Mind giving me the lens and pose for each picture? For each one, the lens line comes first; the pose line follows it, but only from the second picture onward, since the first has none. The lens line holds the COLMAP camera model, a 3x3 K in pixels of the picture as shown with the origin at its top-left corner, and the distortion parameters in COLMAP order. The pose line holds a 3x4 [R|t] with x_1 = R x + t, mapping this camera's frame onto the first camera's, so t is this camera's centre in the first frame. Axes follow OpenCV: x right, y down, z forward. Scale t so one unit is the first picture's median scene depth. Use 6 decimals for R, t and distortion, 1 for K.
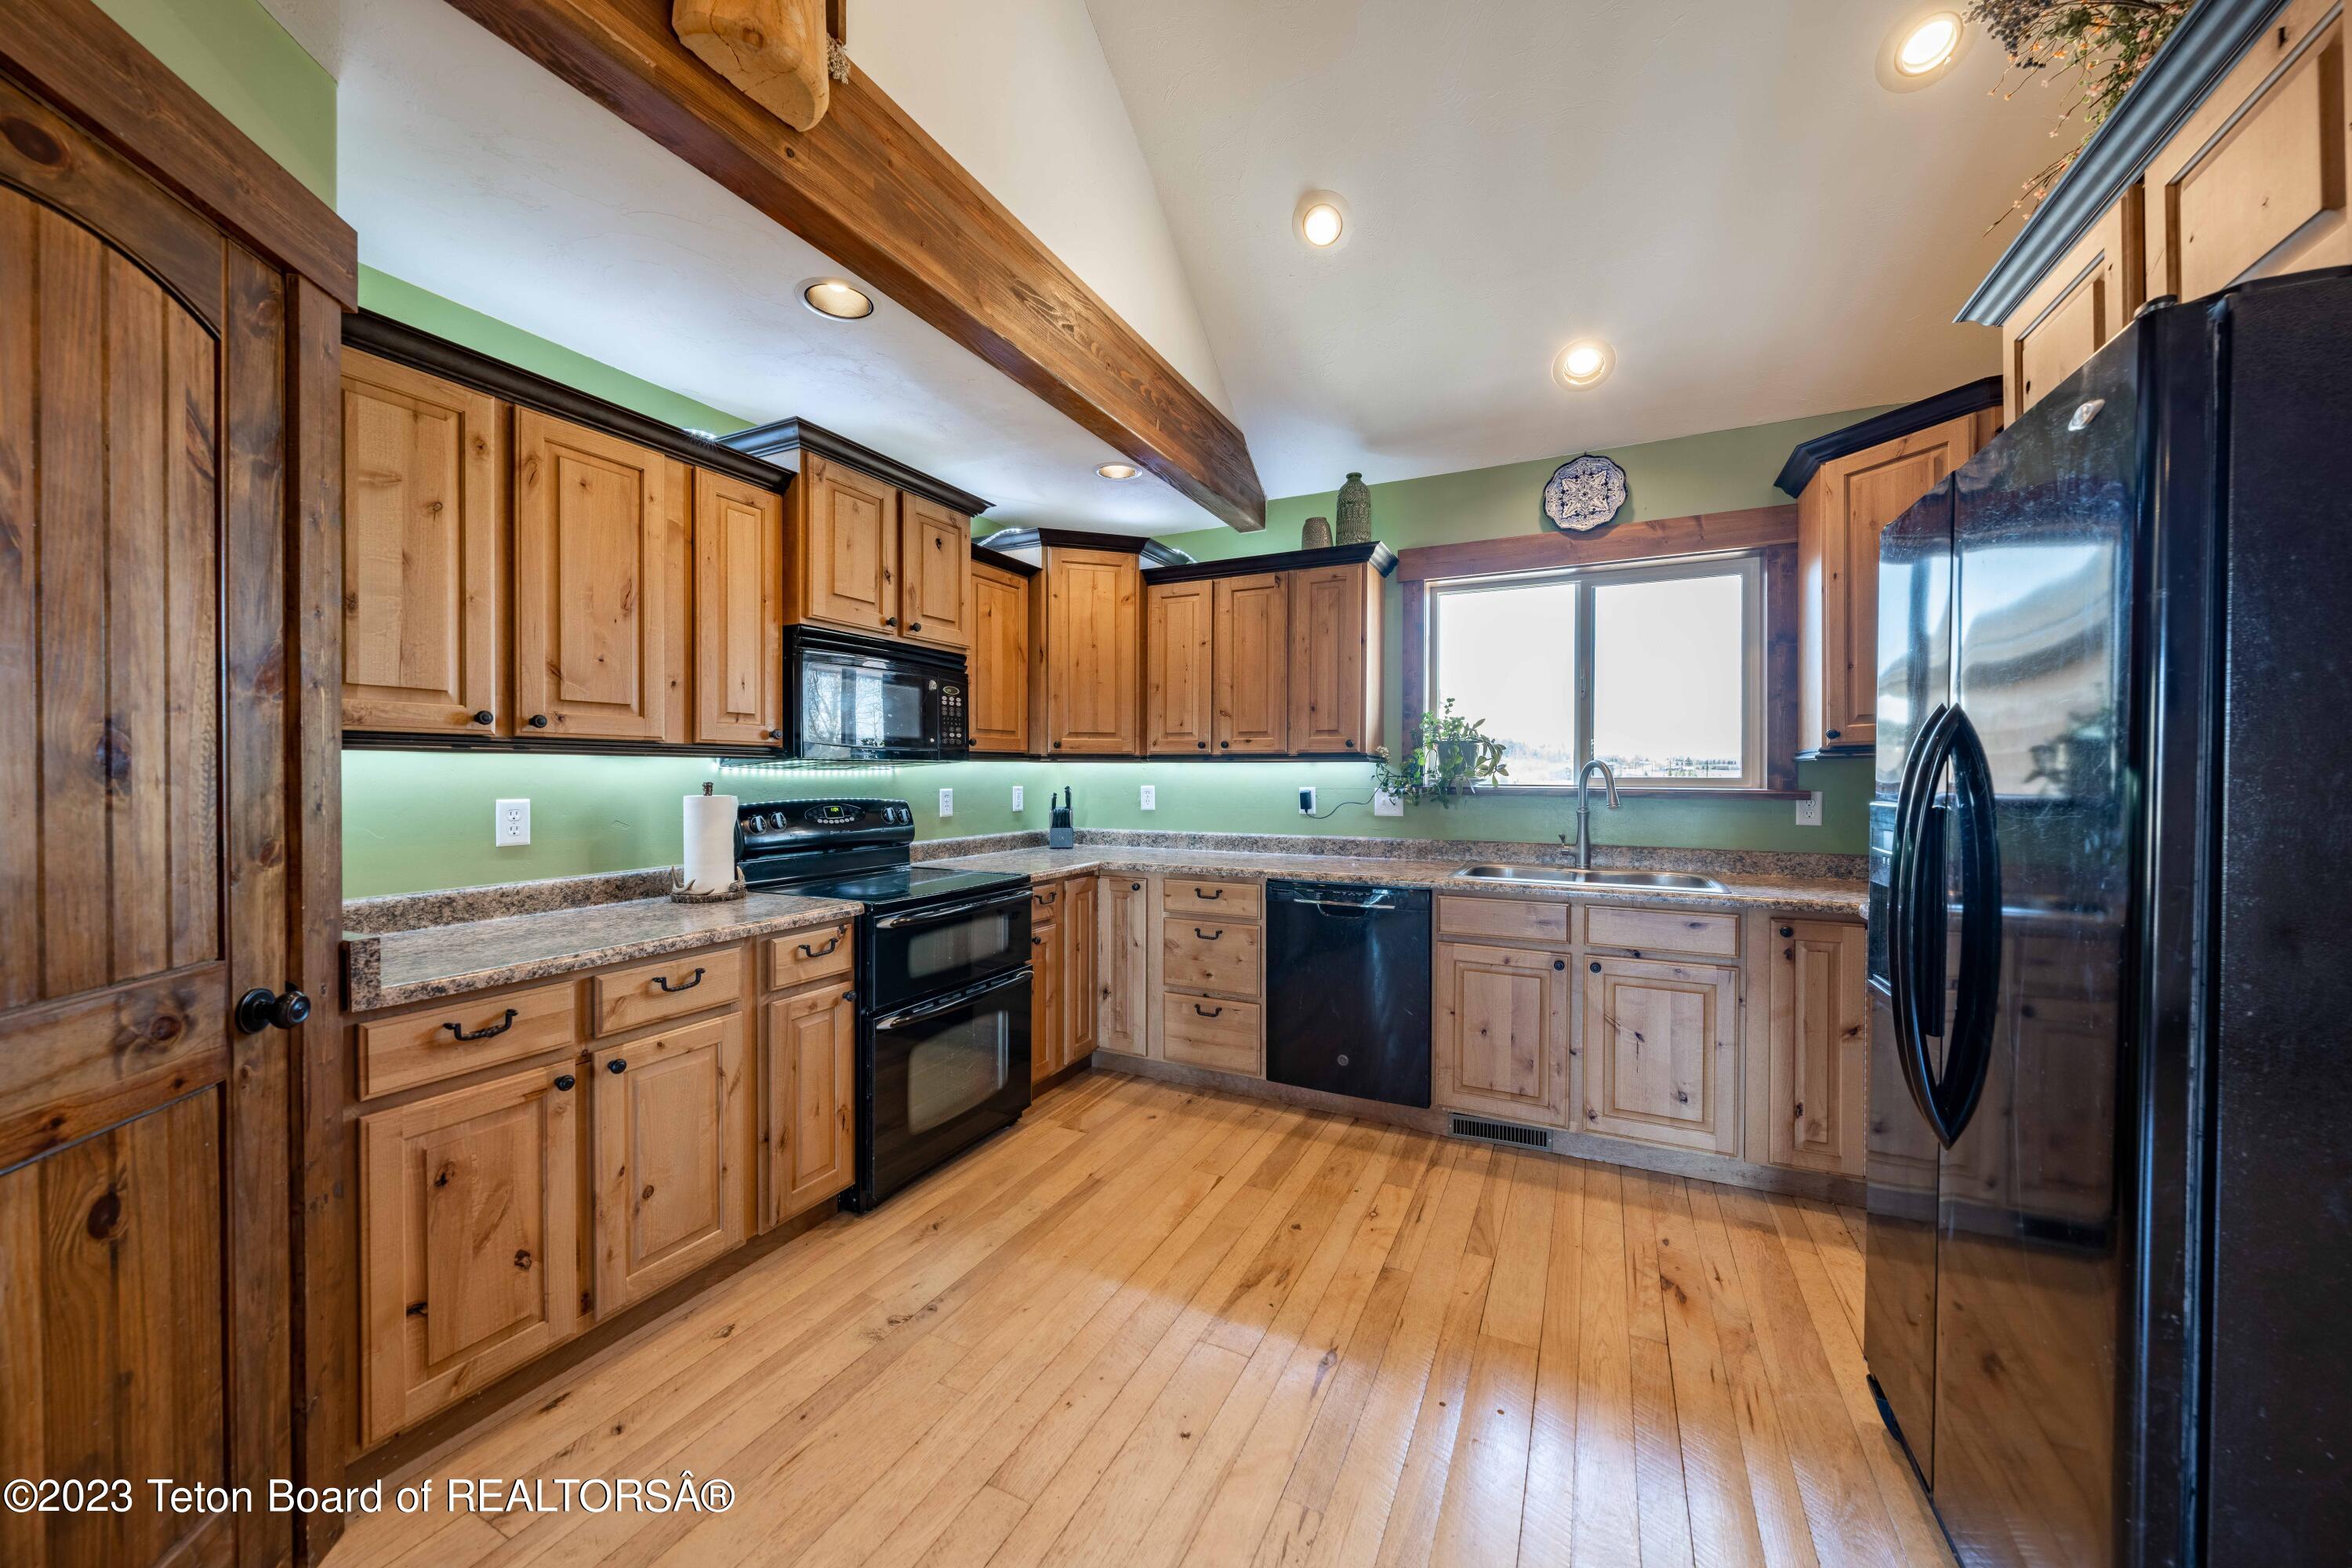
lens RADIAL K [[843.9, 0, 1170.9], [0, 843.9, 783.4], [0, 0, 1]] dist [-0.002142, -0.000293]
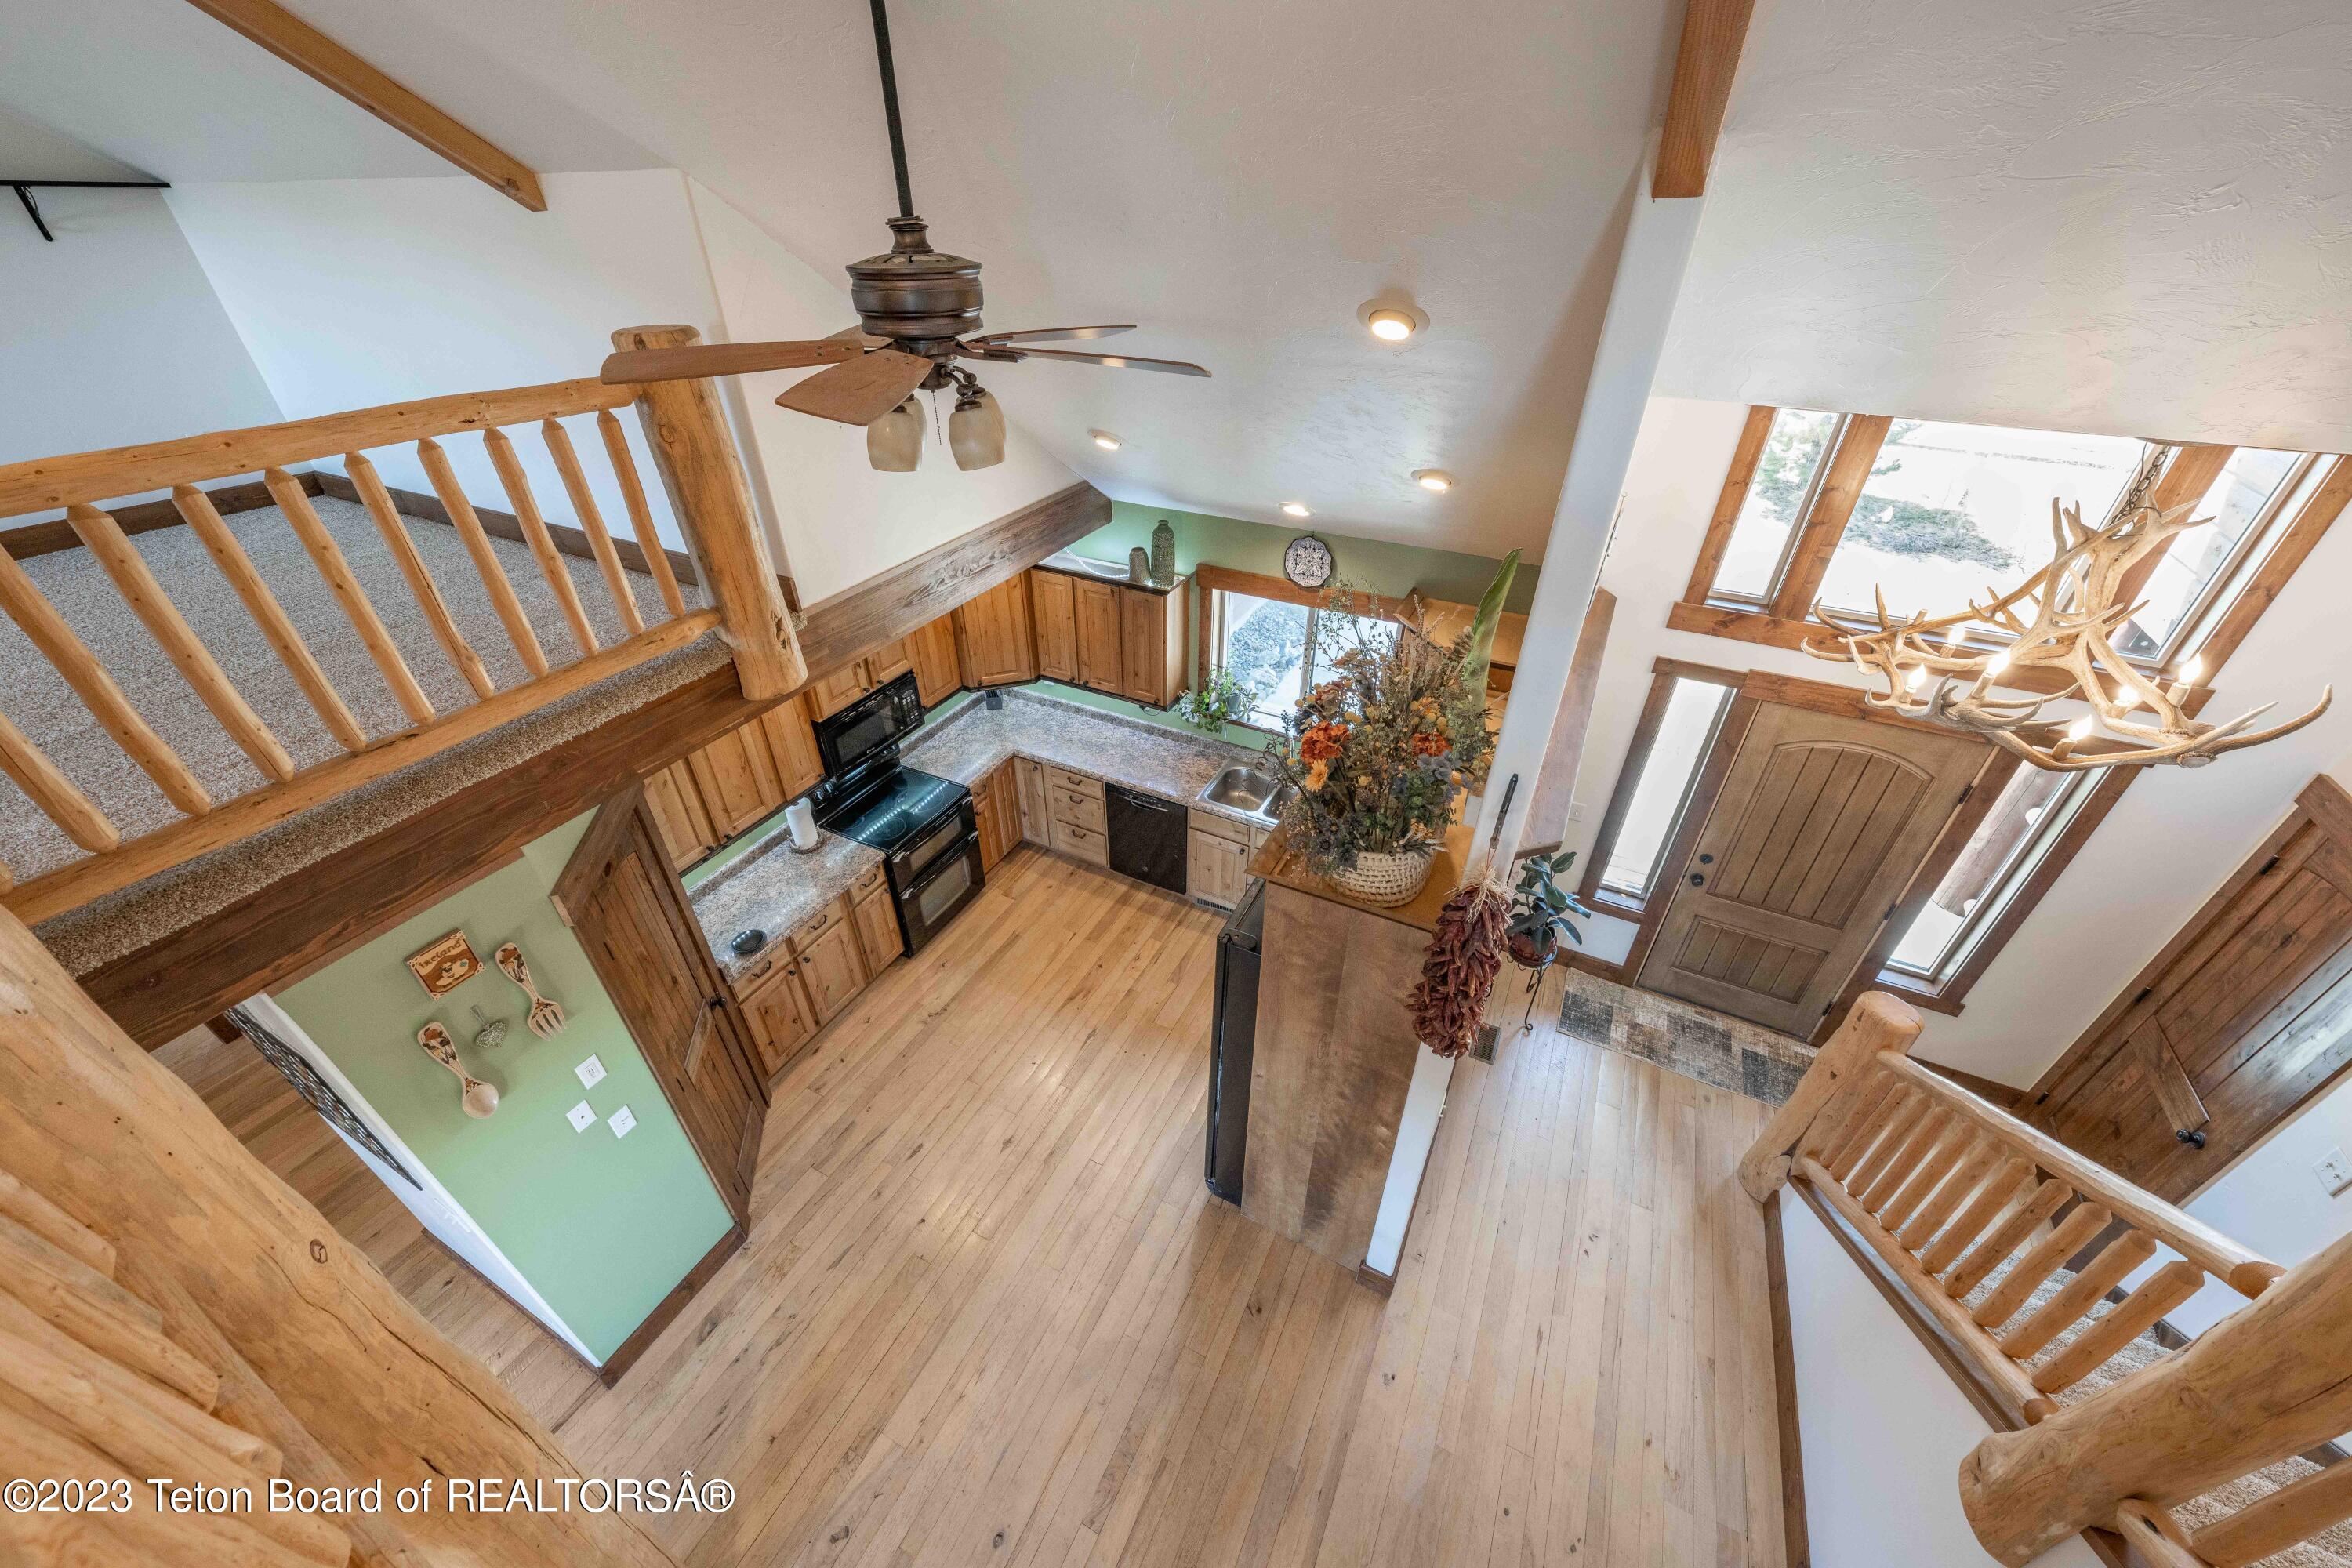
lens RADIAL K [[833.5, 0, 1166.9], [0, 833.5, 790.0], [0, 0, 1]] dist [0.002544, -0.000027]
pose [[0.999951, 0.002594, -0.009536, 0.279086], [0.003194, 0.828313, 0.560257, -0.910313], [0.009352, -0.560260, 0.828264, -0.485352]]
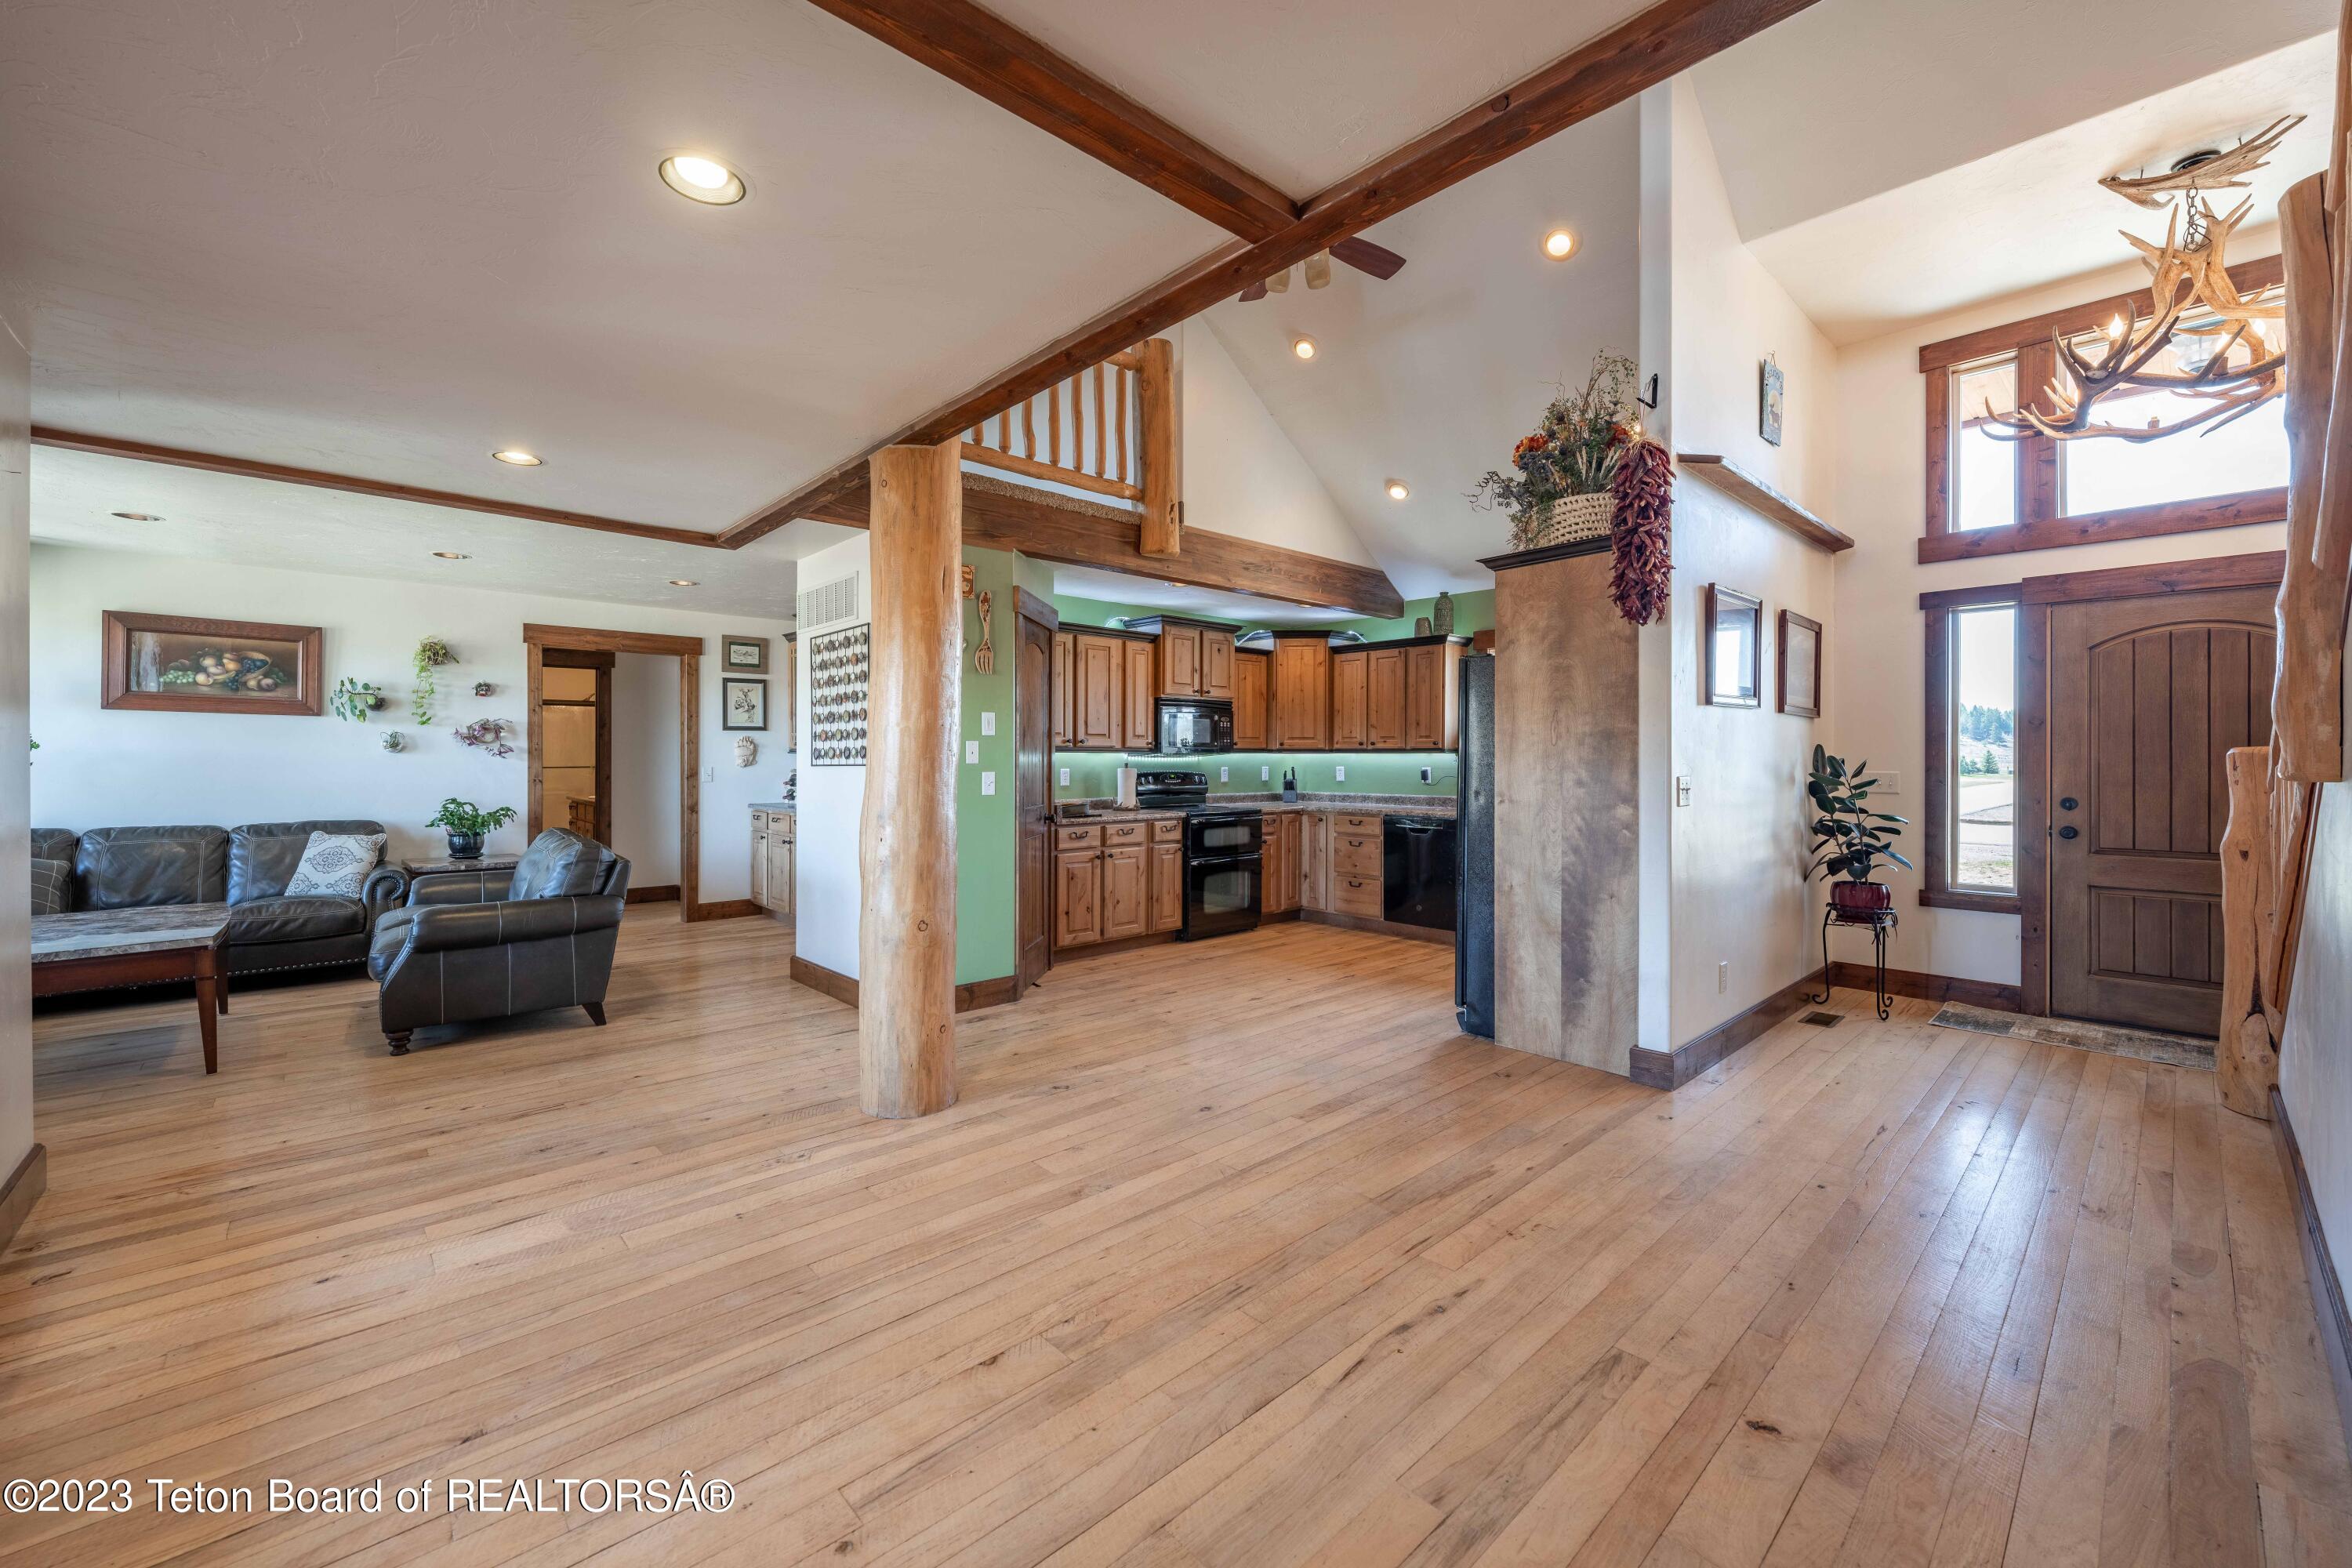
lens RADIAL K [[918.2, 0, 1154.3], [0, 918.2, 770.2], [0, 0, 1]] dist [0.000950, 0.000044]
pose [[0.933116, 0.003572, -0.359559, 0.405089], [-0.003902, 0.999992, -0.000191, 0.016392], [0.359555, 0.001581, 0.933122, -1.215295]]
